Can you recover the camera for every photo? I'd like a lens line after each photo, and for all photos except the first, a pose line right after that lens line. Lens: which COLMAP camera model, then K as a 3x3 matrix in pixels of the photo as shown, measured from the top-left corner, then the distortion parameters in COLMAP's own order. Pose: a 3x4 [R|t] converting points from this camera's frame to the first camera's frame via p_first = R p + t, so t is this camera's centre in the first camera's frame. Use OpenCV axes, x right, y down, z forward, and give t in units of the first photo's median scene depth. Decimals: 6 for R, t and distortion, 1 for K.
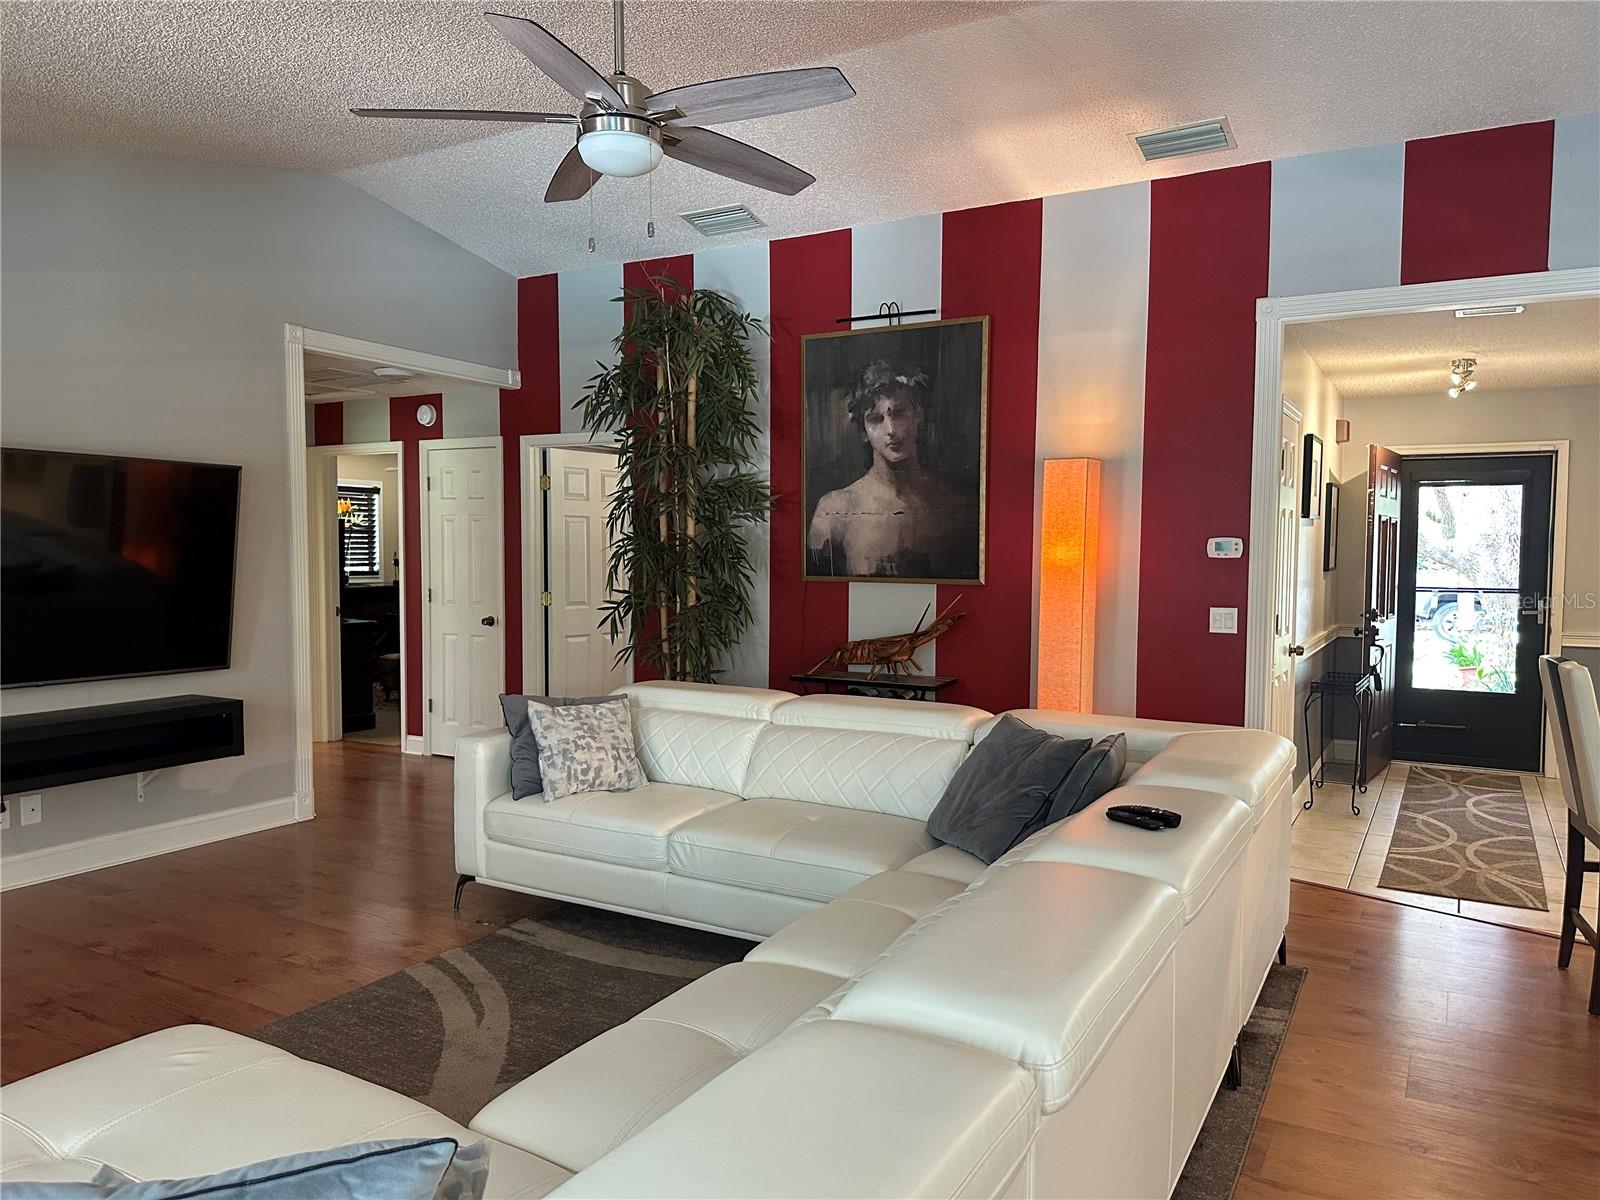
lens RADIAL K [[1148.3, 0, 823.2], [0, 1148.3, 612.2], [0, 0, 1]] dist [0.067831, -0.081295]
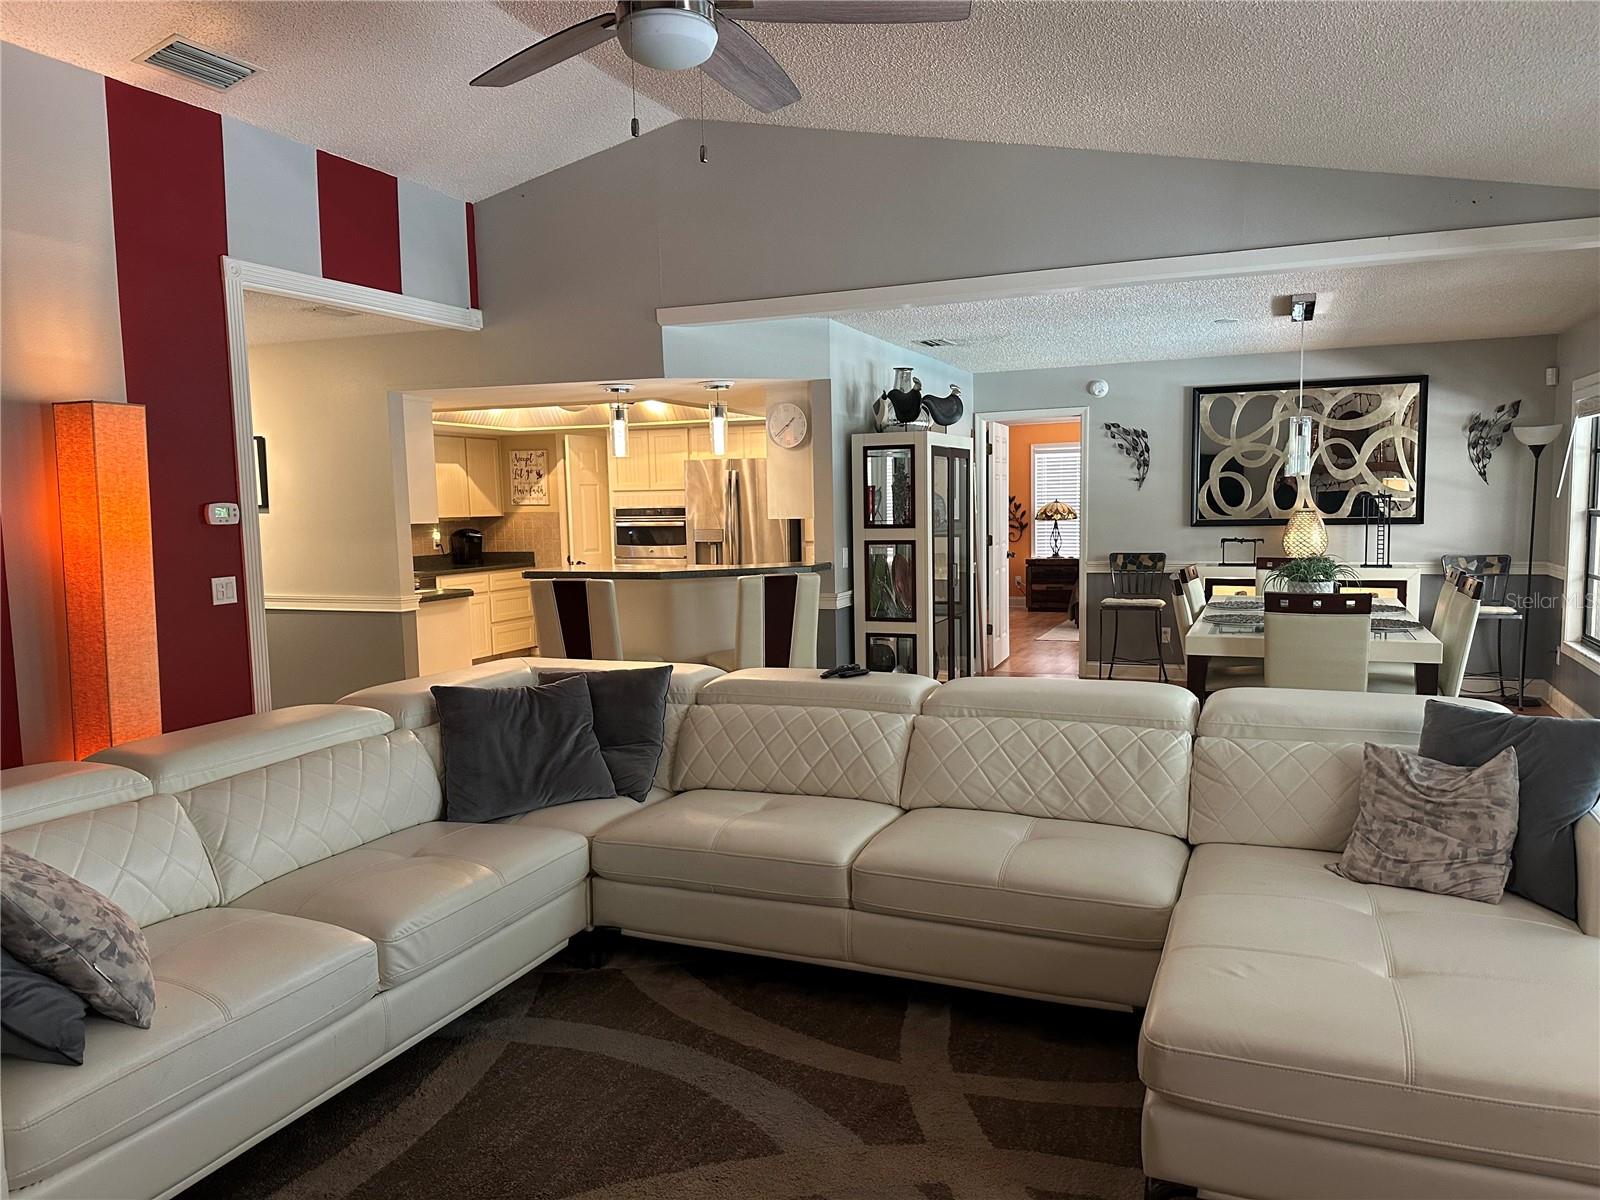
lens RADIAL K [[1148.3, 0, 802.7], [0, 1148.3, 602.2], [0, 0, 1]] dist [0.067831, -0.081295]
pose [[-0.108276, -0.091123, 0.989936, -0.560385], [0.078444, 0.991902, 0.099884, -0.036070], [-0.991021, 0.088469, -0.100251, 0.547693]]
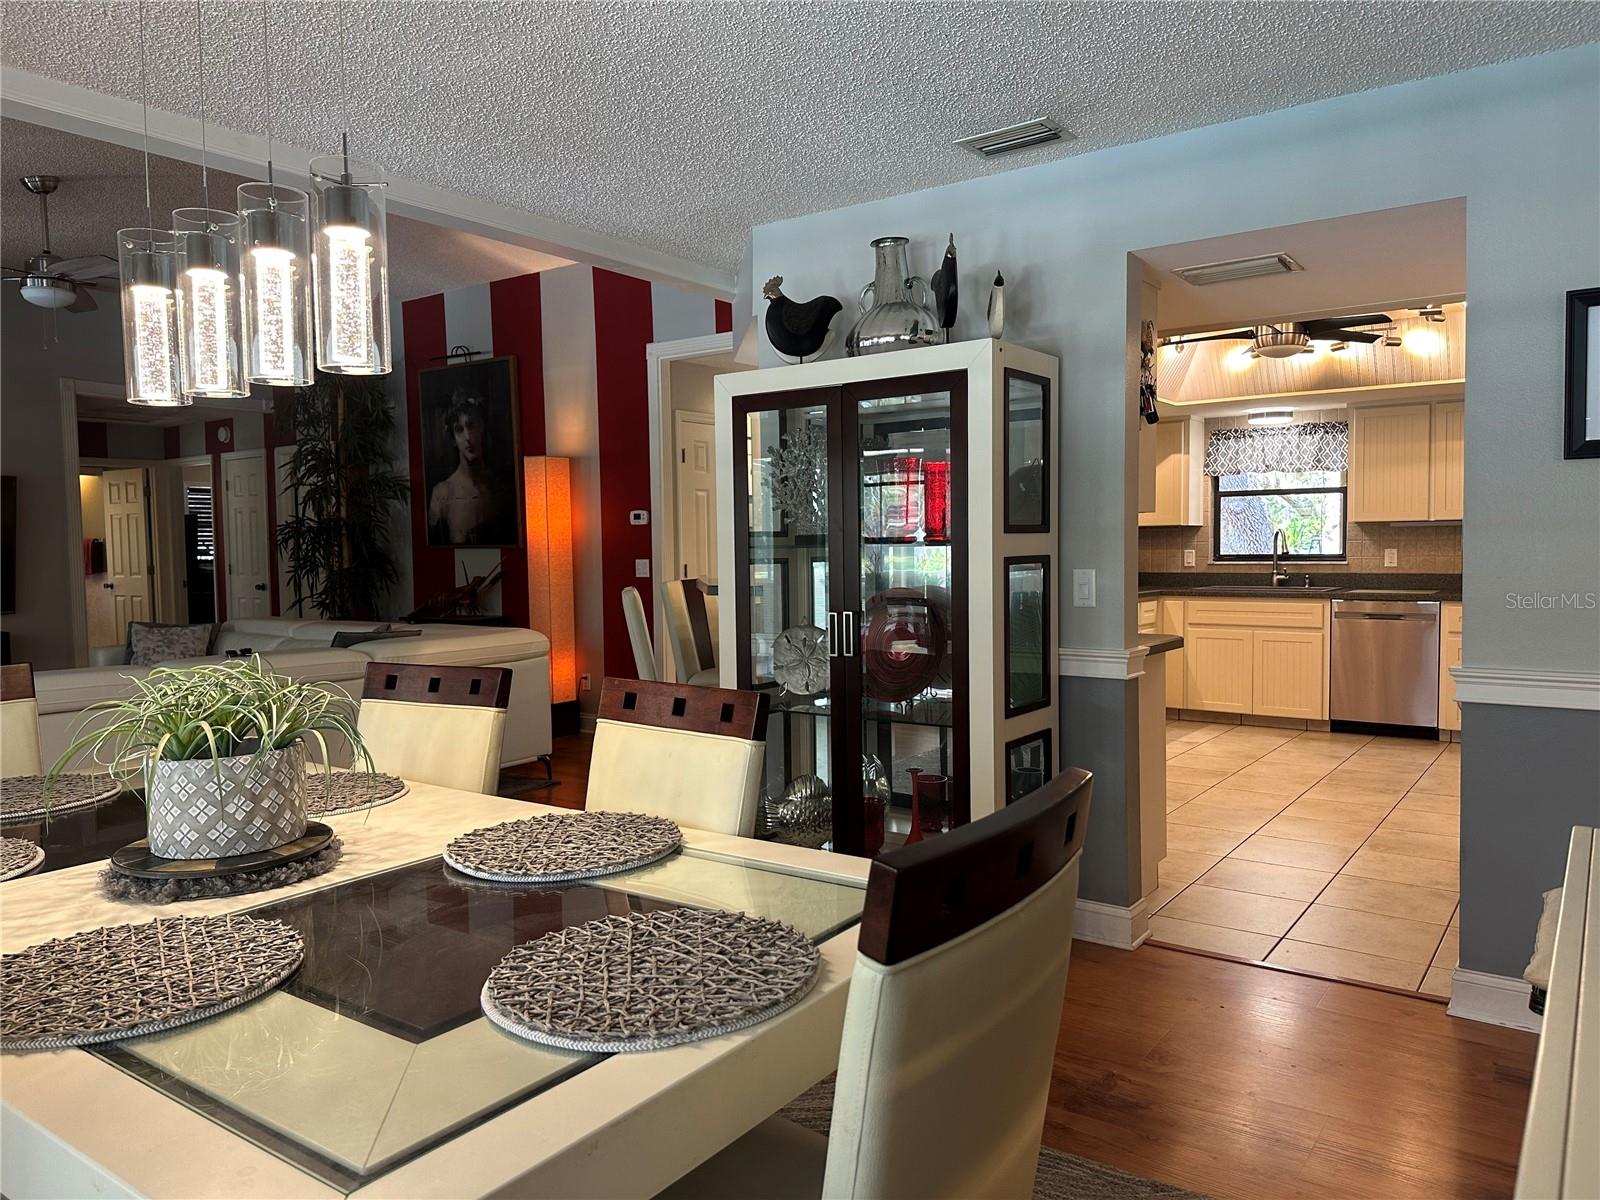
lens RADIAL K [[1148.3, 0, 806.1], [0, 1148.3, 605.5], [0, 0, 1]] dist [0.067831, -0.081295]
pose [[0.993859, -0.017497, -0.109259, 0.609633], [0.017546, 0.999846, -0.000507, 0.050953], [0.109251, -0.001413, 0.994013, -0.333368]]
